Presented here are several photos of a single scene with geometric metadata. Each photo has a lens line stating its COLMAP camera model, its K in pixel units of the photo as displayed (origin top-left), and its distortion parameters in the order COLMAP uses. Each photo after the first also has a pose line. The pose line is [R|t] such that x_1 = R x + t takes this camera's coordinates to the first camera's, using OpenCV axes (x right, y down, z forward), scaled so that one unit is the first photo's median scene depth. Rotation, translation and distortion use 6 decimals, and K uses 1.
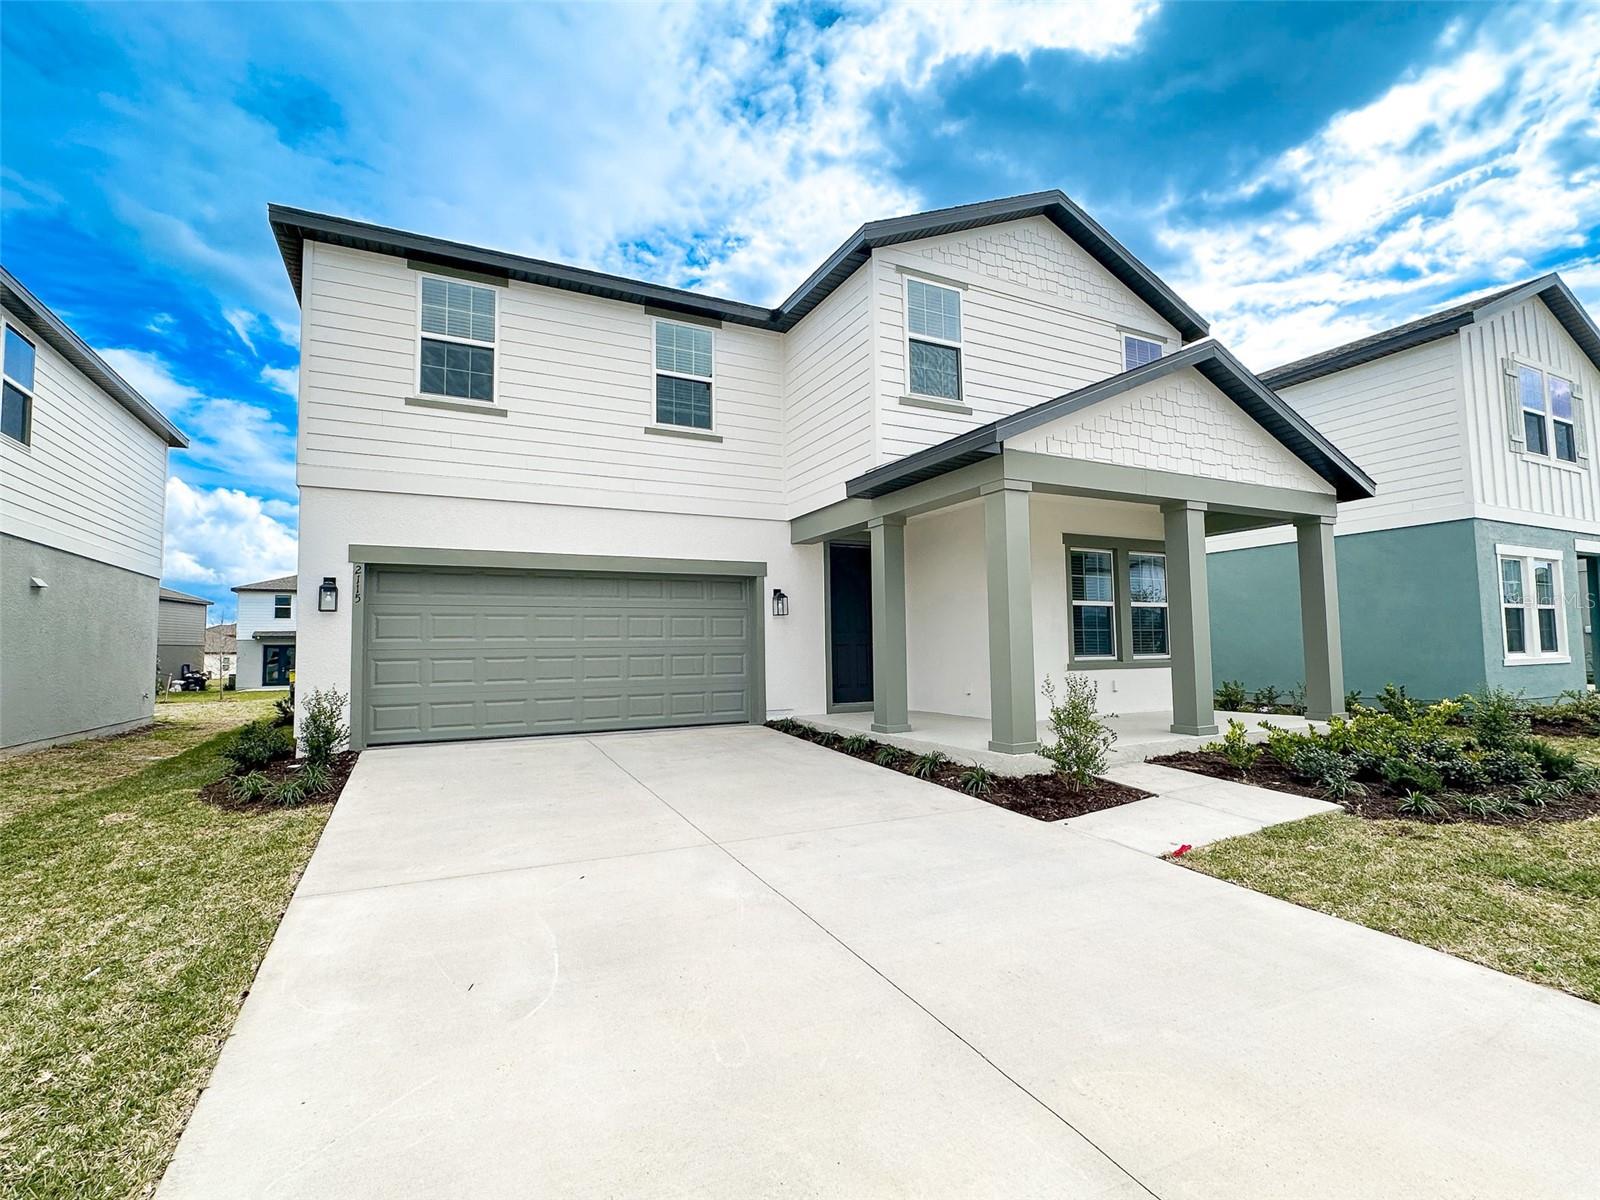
lens RADIAL K [[733.4, 0, 804.5], [0, 733.4, 607.5], [0, 0, 1]] dist [0.002678, 0.002241]
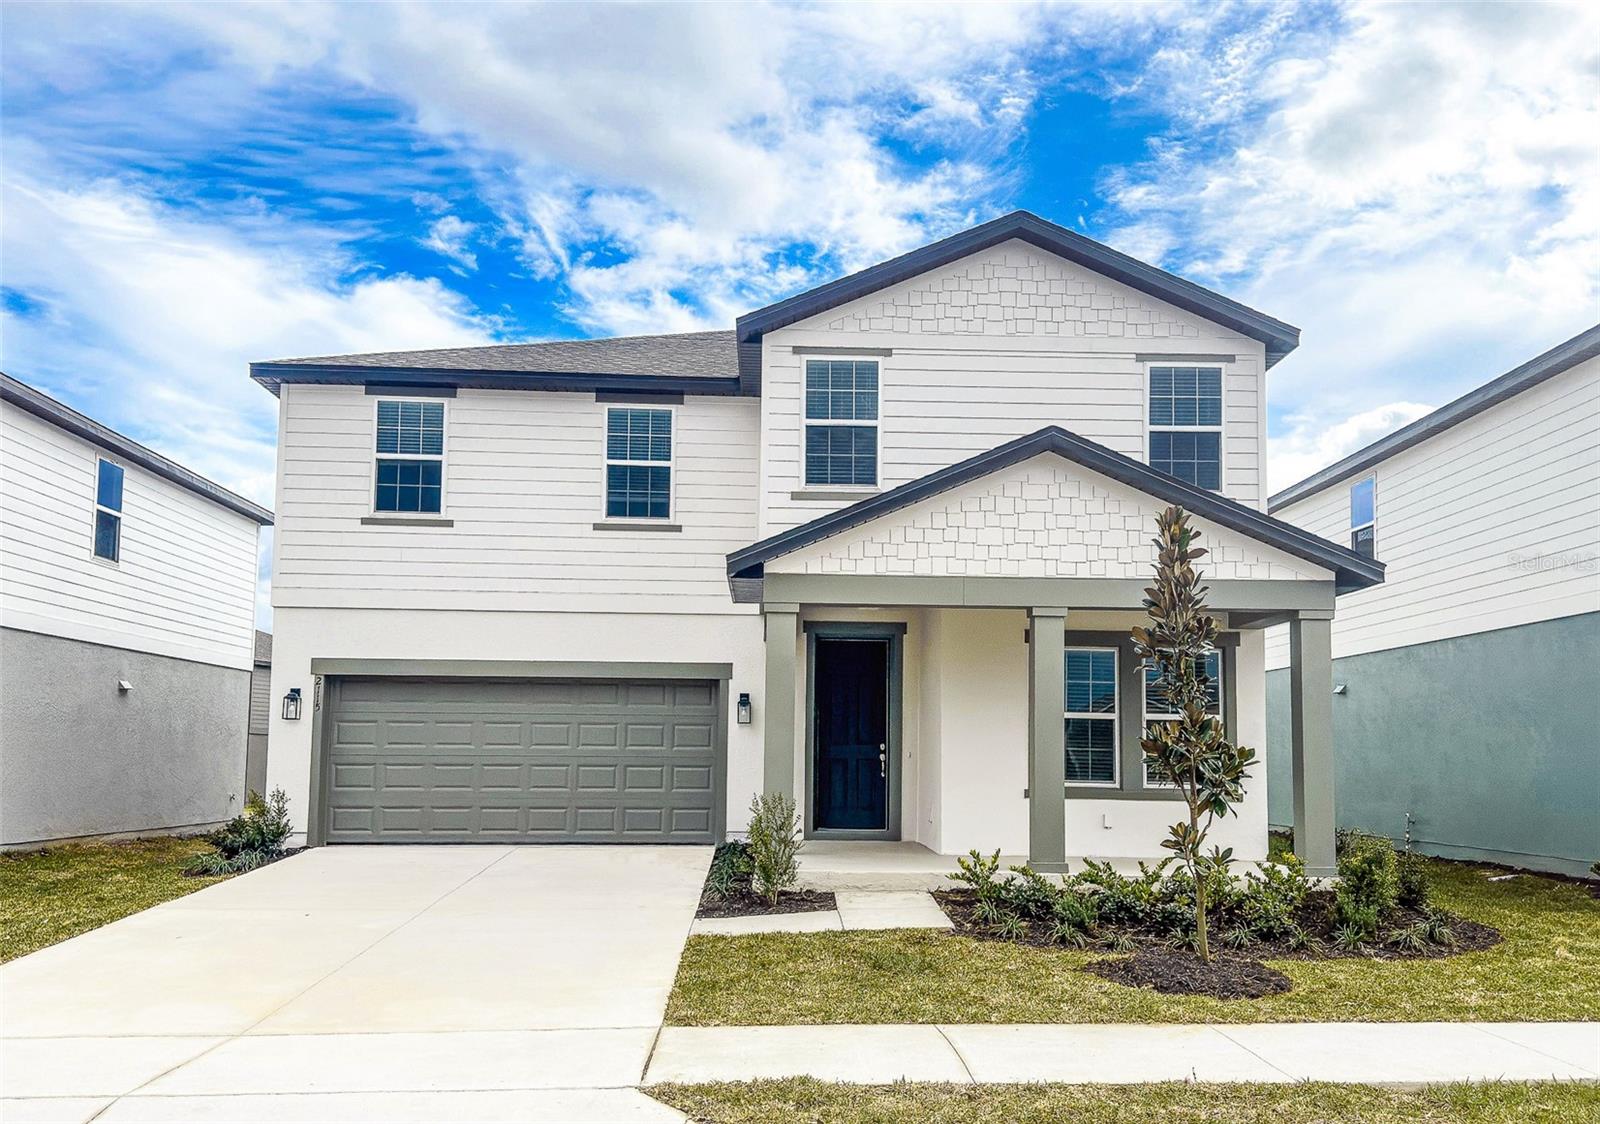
lens RADIAL K [[1366.4, 0, 843.2], [0, 1366.4, 652.1], [0, 0, 1]] dist [0.095960, -0.061535]
pose [[0.918454, -0.005774, -0.395485, 0.771765], [-0.002110, 0.999808, -0.019497, -0.046657], [0.395522, 0.018742, 0.918265, -0.486244]]
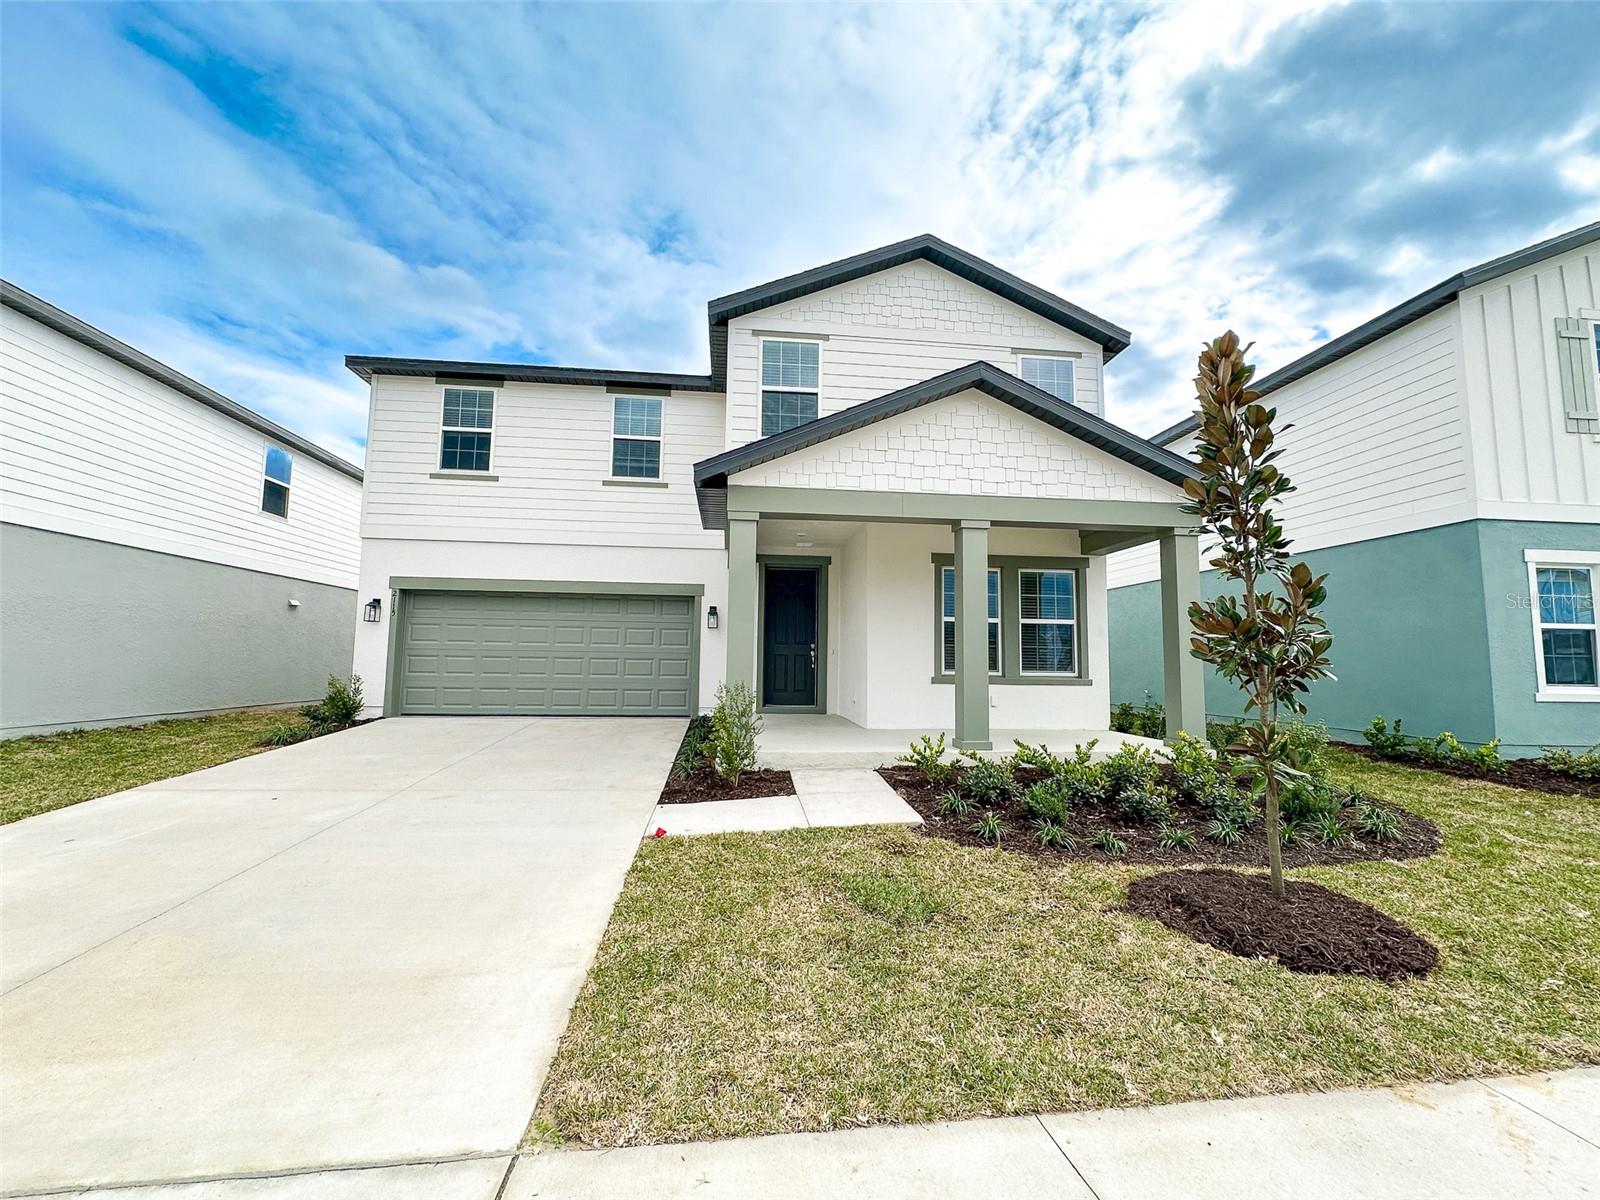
lens RADIAL K [[652.9, 0, 797.4], [0, 652.9, 604.6], [0, 0, 1]] dist [0.000839, 0.000532]
pose [[0.936336, -0.001993, -0.351098, 0.501746], [-0.007765, 0.999622, -0.026383, -0.000975], [0.351018, 0.027430, 0.935967, 0.055187]]
